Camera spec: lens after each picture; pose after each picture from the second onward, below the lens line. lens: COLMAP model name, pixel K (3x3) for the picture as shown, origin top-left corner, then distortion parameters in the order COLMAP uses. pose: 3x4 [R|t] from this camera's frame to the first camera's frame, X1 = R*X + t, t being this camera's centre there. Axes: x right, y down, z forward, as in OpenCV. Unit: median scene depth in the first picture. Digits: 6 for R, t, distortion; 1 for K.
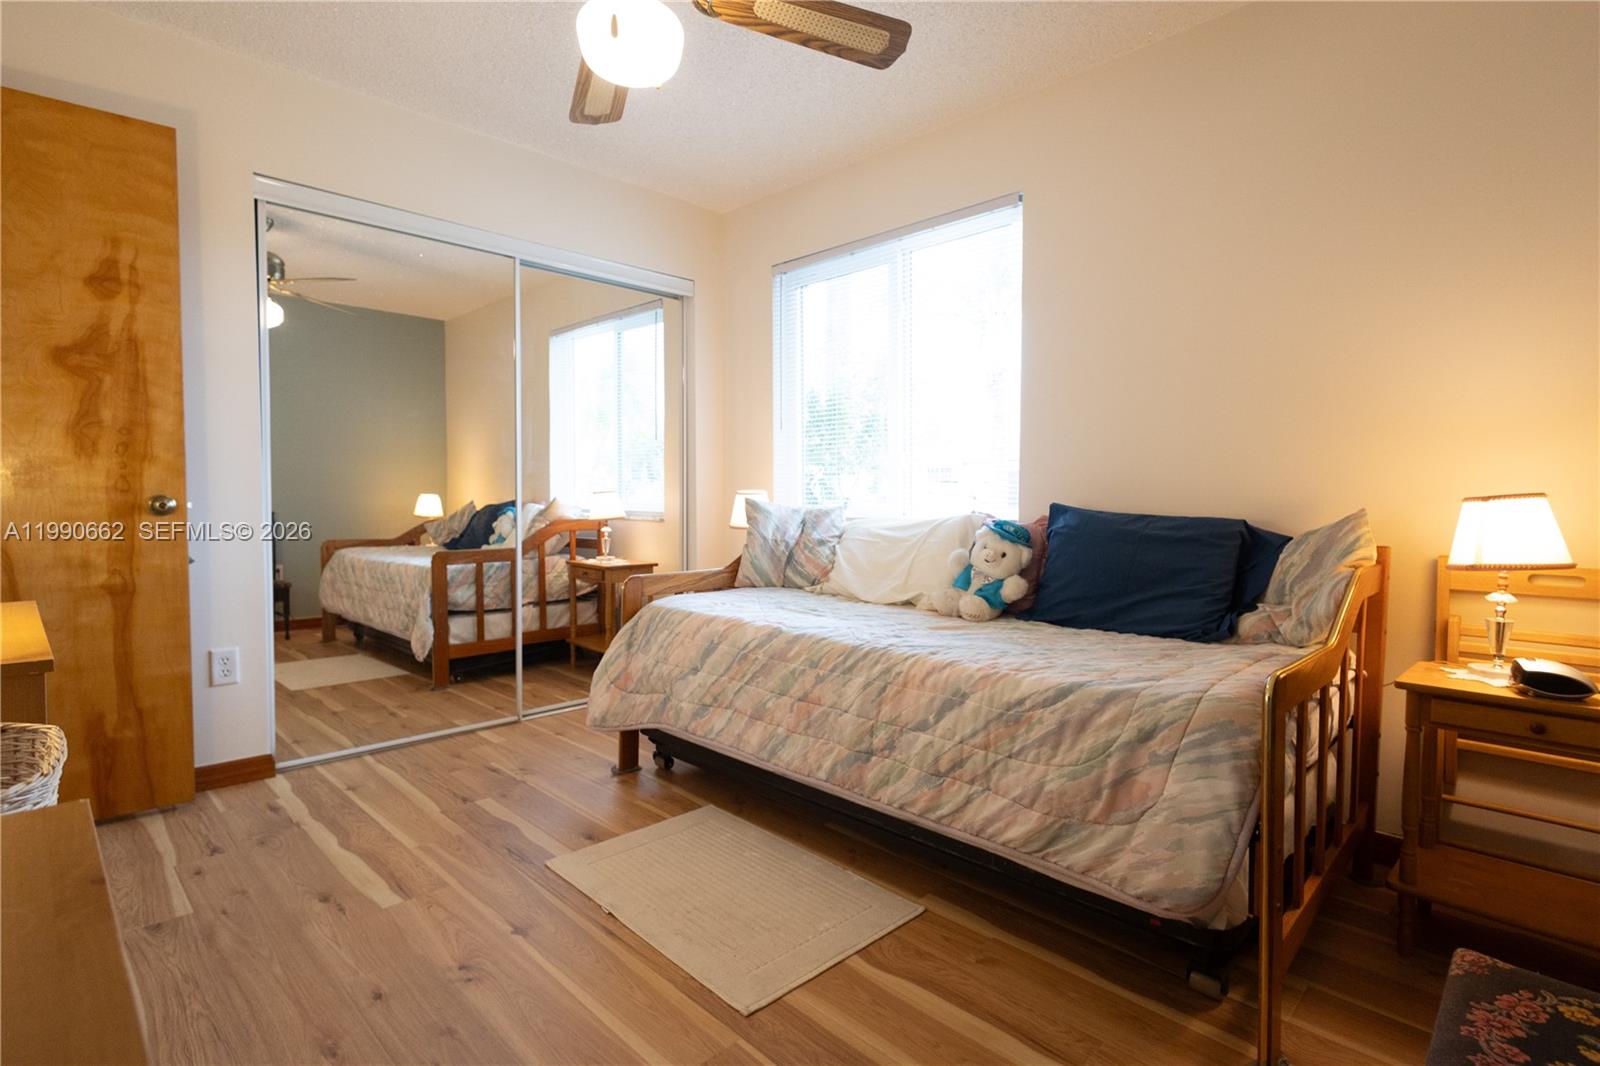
lens RADIAL K [[789.9, 0, 793.8], [0, 789.9, 522.5], [0, 0, 1]] dist [0.012350, -0.000242]
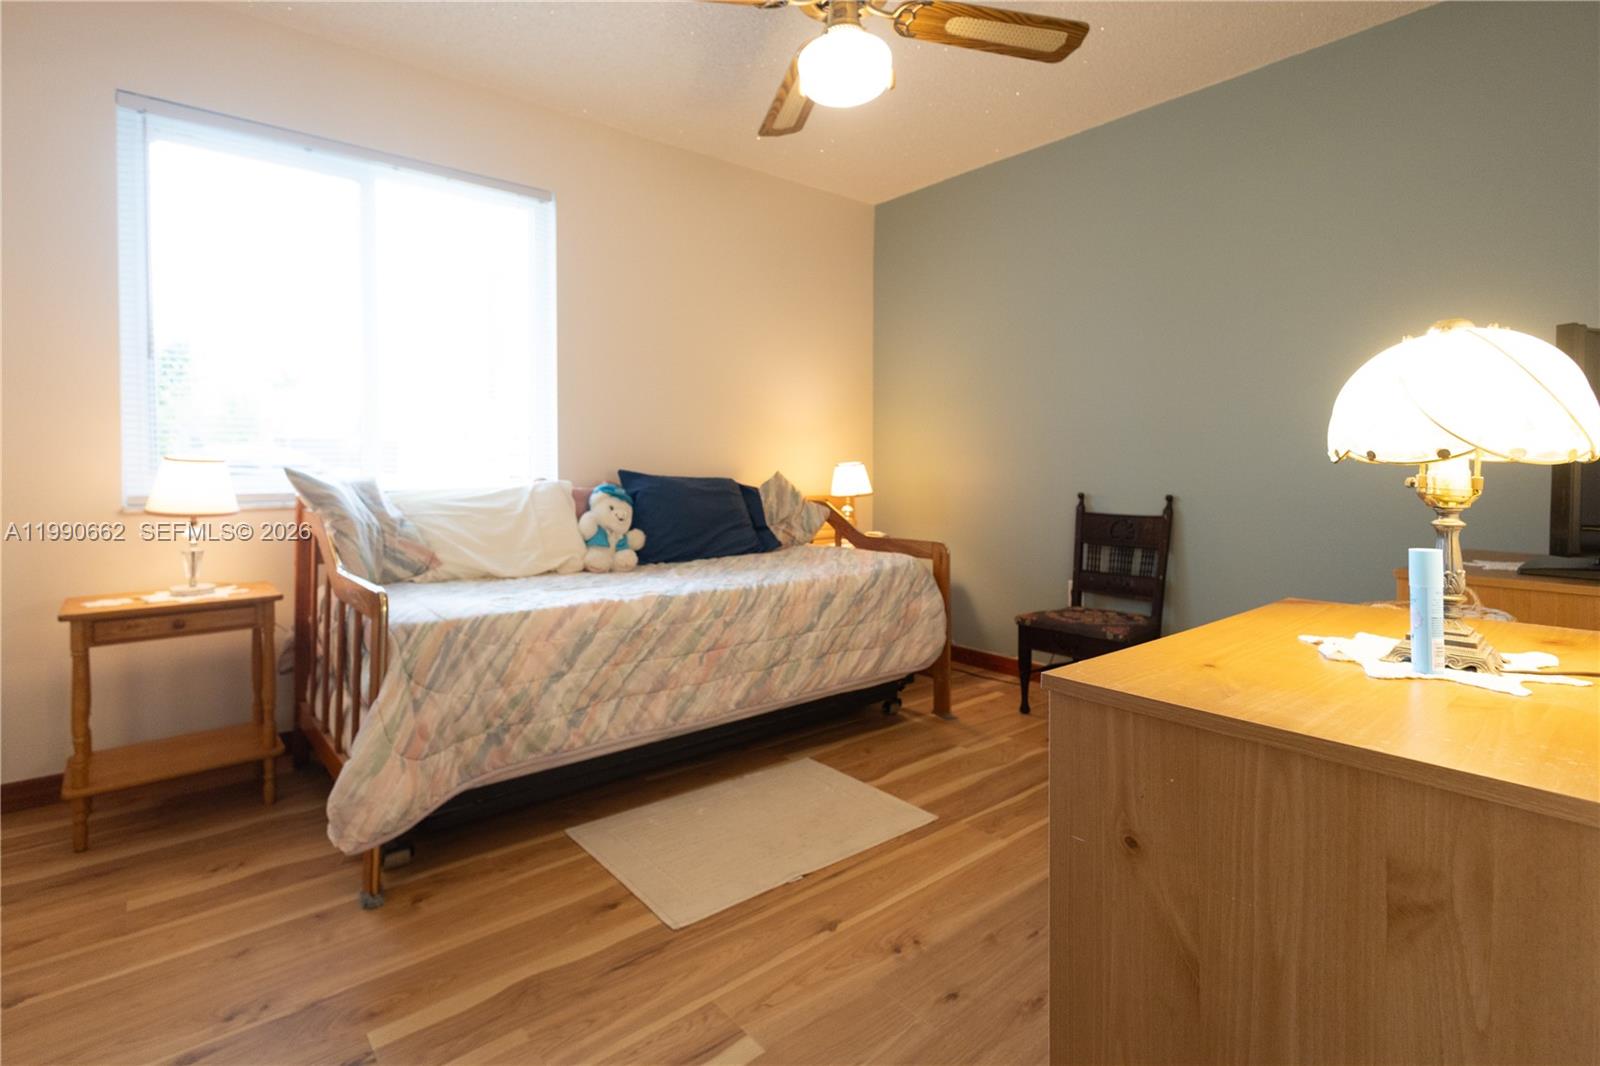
lens RADIAL K [[752.7, 0, 797.2], [0, 752.7, 470.5], [0, 0, 1]] dist [0.002061, 0.000185]
pose [[0.087756, -0.011226, 0.996079, -1.057147], [0.032682, 0.999431, 0.008385, -0.031469], [-0.995606, 0.031818, 0.088073, 0.805827]]
